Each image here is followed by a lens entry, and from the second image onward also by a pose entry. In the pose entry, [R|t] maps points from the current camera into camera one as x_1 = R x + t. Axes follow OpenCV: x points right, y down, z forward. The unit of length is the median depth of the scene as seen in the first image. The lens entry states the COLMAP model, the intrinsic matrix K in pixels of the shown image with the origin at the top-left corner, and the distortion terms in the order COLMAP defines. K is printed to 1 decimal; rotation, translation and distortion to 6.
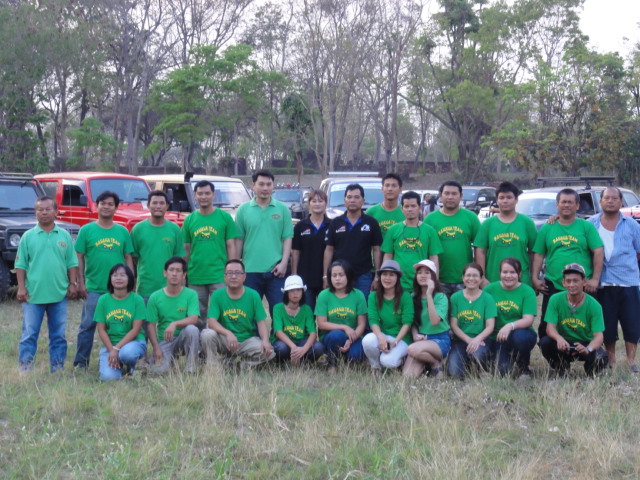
lens RADIAL K [[1151.0, 0, 320.0], [0, 1151.0, 240.0], [0, 0, 1]] dist [0.031066, -0.076981]
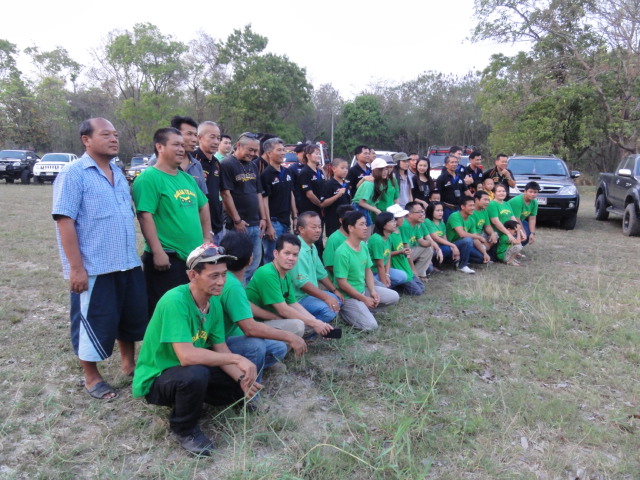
lens RADIAL K [[441.4, 0, 320.0], [0, 441.4, 240.0], [0, 0, 1]] dist [0.000779, -0.001270]
pose [[0.616794, -0.126393, 0.776911, -0.055041], [0.013905, 0.988619, 0.149796, -0.003664], [-0.787002, -0.081591, 0.611532, 0.122981]]
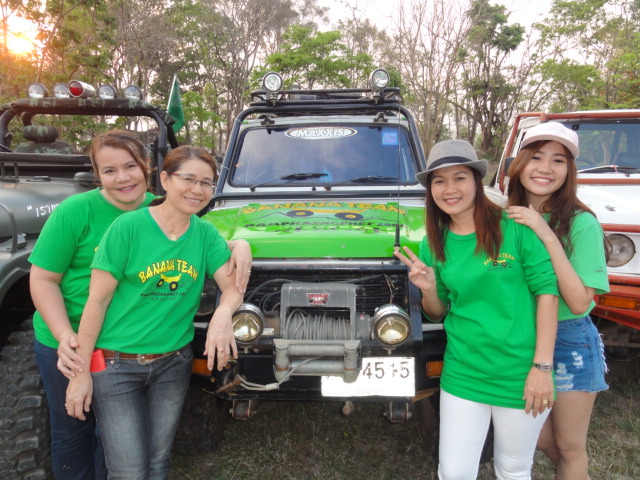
lens RADIAL K [[466.8, 0, 317.3], [0, 466.8, 239.6], [0, 0, 1]] dist [0.003112, -0.001060]
pose [[0.999941, 0.000434, -0.010856, -0.065189], [0.000622, 0.995276, 0.097089, -0.012644], [0.010847, -0.097090, 0.995217, 0.455823]]
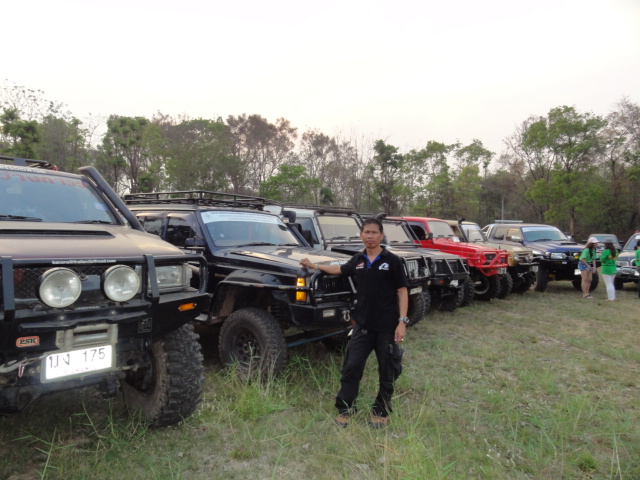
lens RADIAL K [[447.6, 0, 320.0], [0, 447.6, 240.0], [0, 0, 1]] dist [-0.001559, 0.000740]
pose [[0.997019, 0.011714, 0.076260, -0.081734], [-0.010041, 0.999701, -0.022282, -0.003669], [-0.076498, 0.021450, 0.996839, 0.102541]]
